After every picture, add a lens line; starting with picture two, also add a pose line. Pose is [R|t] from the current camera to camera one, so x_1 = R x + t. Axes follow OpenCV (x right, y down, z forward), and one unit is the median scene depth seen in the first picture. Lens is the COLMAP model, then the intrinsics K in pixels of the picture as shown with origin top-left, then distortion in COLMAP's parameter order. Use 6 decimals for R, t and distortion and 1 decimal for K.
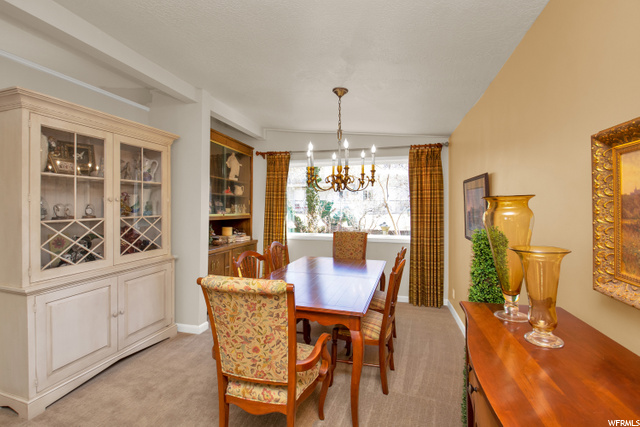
lens RADIAL K [[285.2, 0, 316.3], [0, 285.2, 205.3], [0, 0, 1]] dist [0.002526, -0.000943]
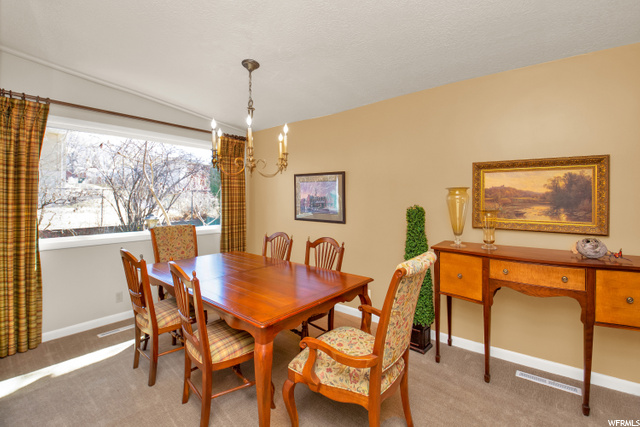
lens RADIAL K [[285.2, 0, 316.3], [0, 285.2, 205.3], [0, 0, 1]] dist [0.002526, -0.000943]
pose [[0.427888, -0.021811, 0.903568, -0.430264], [-0.003609, 0.999660, 0.025840, 0.011849], [-0.903824, -0.014318, 0.427664, 0.284730]]
